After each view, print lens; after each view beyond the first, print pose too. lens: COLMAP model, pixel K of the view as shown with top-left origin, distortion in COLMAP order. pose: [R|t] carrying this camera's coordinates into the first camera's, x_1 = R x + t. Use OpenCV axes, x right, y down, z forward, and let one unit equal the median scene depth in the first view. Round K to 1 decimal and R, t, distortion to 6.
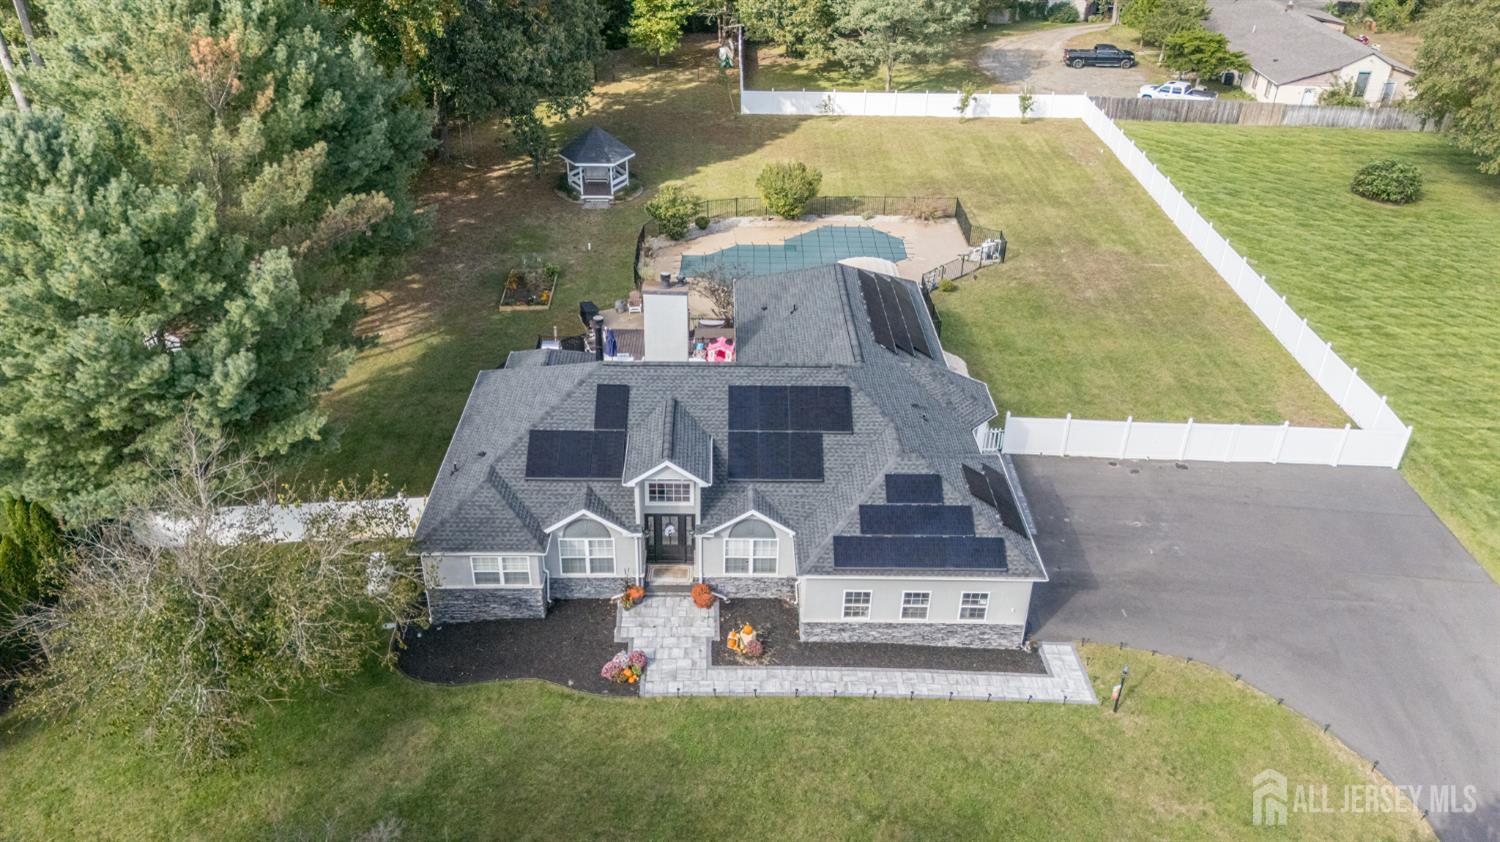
lens RADIAL K [[1091.5, 0, 750.0], [0, 1091.5, 421.0], [0, 0, 1]] dist [0.114720, -0.186410]
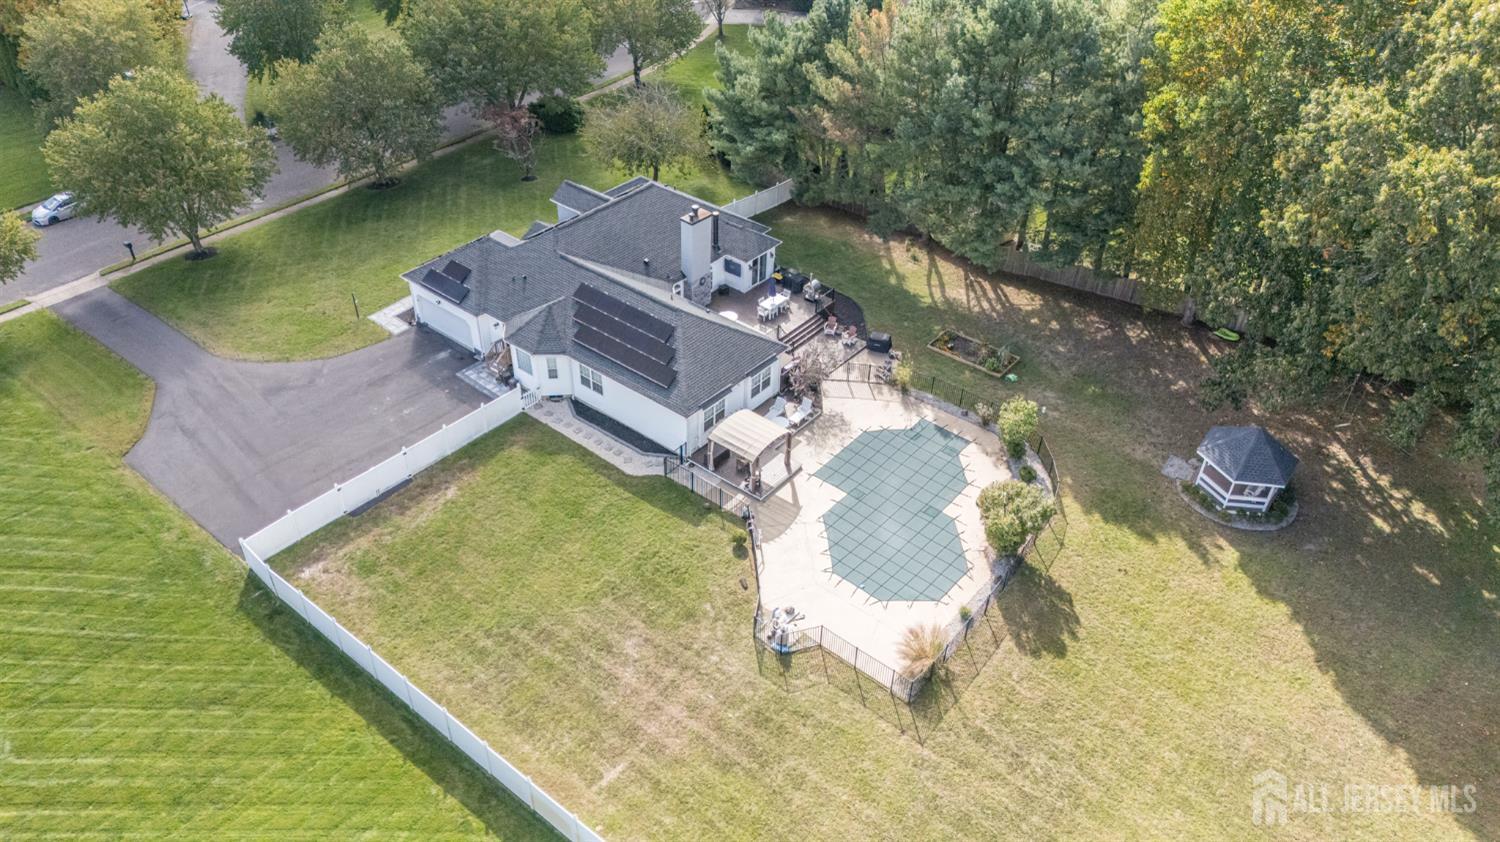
lens RADIAL K [[1091.5, 0, 750.0], [0, 1091.5, 421.0], [0, 0, 1]] dist [0.114720, -0.186410]
pose [[-0.643809, 0.435805, -0.628955, 1.090221], [-0.429562, 0.474375, 0.768404, -1.351195], [0.633235, 0.764880, -0.118202, 1.633705]]
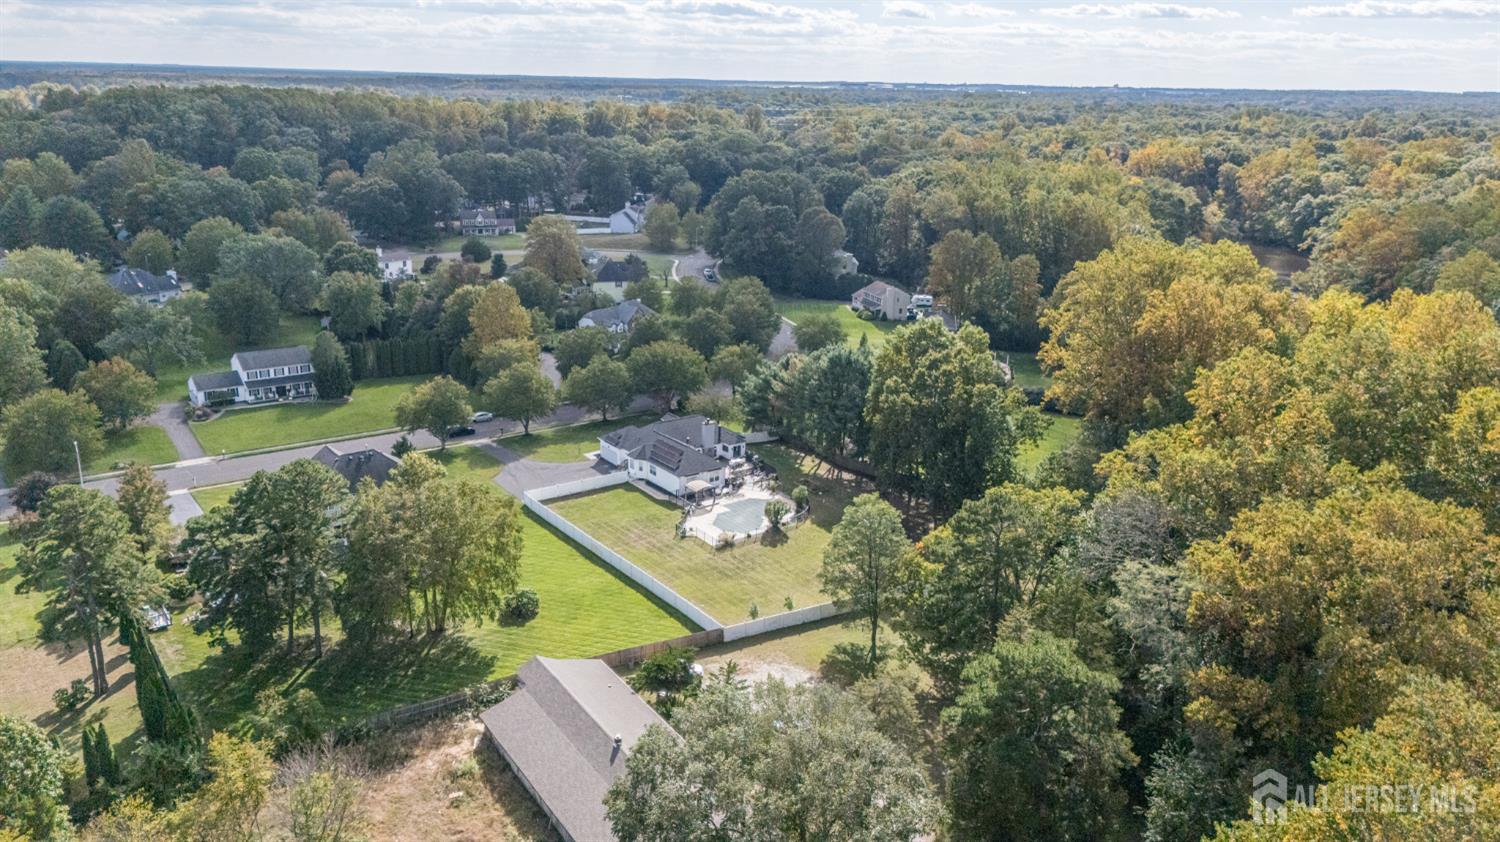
lens RADIAL K [[1091.5, 0, 750.0], [0, 1091.5, 421.0], [0, 0, 1]] dist [0.114720, -0.186410]
pose [[-0.814390, 0.130704, -0.565408, 2.304723], [-0.337246, 0.686299, 0.644406, -3.086353], [0.472266, 0.715479, -0.514835, 3.511054]]
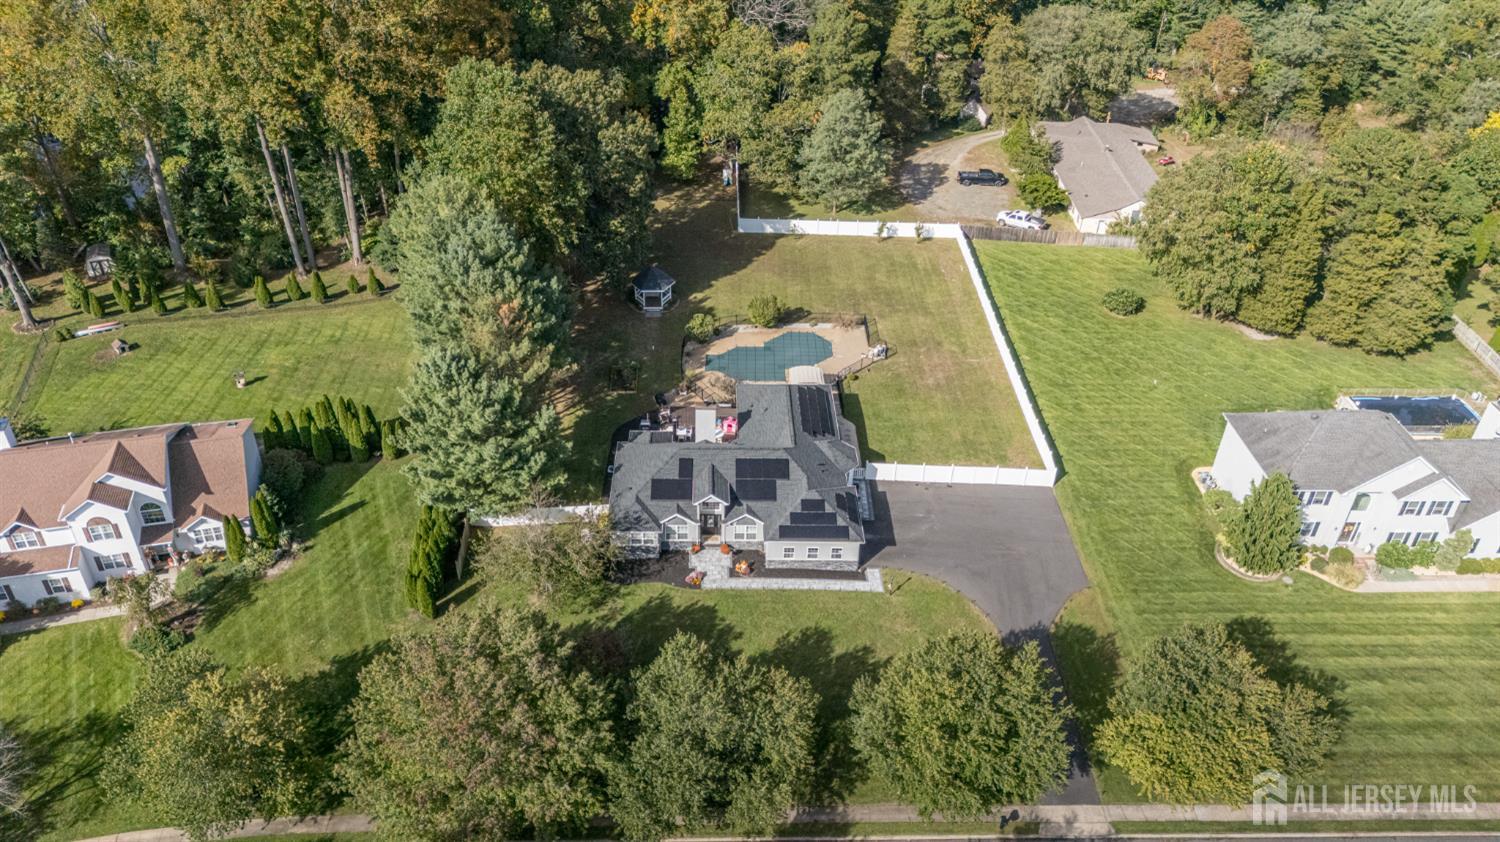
lens RADIAL K [[1091.5, 0, 750.0], [0, 1091.5, 421.0], [0, 0, 1]] dist [0.114720, -0.186410]
pose [[0.999966, 0.001271, 0.008201, -0.008506], [-0.001736, 0.998376, 0.056935, -0.242552], [-0.008116, -0.056947, 0.998344, -1.298107]]
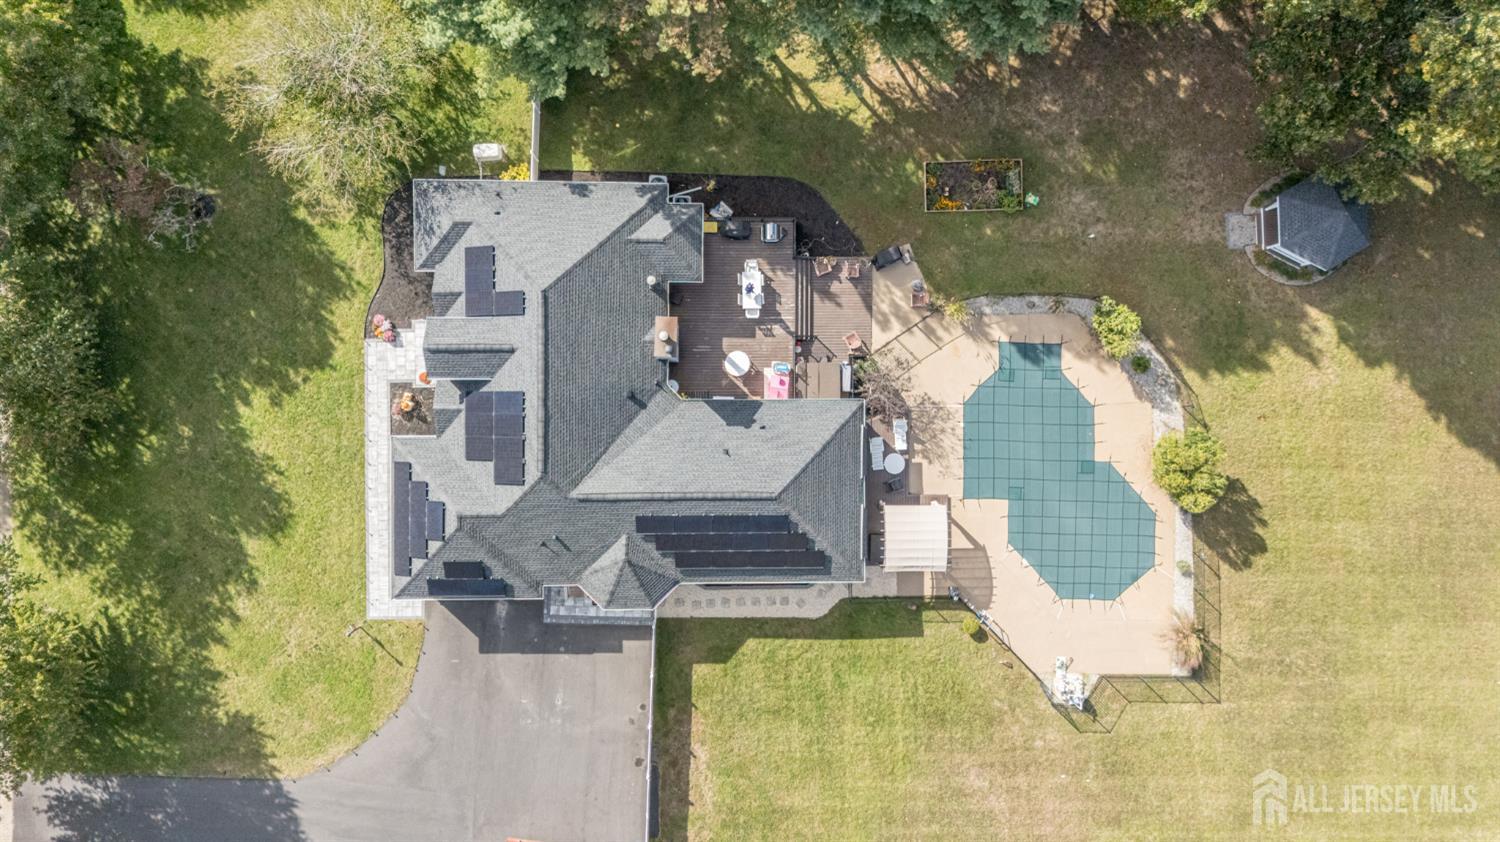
lens RADIAL K [[1091.5, 0, 750.0], [0, 1091.5, 421.0], [0, 0, 1]] dist [0.114720, -0.186410]
pose [[-0.018219, 0.999703, -0.016215, 0.032955], [-0.548756, 0.003558, 0.835975, -1.268606], [0.835784, 0.024129, 0.548528, 0.507234]]
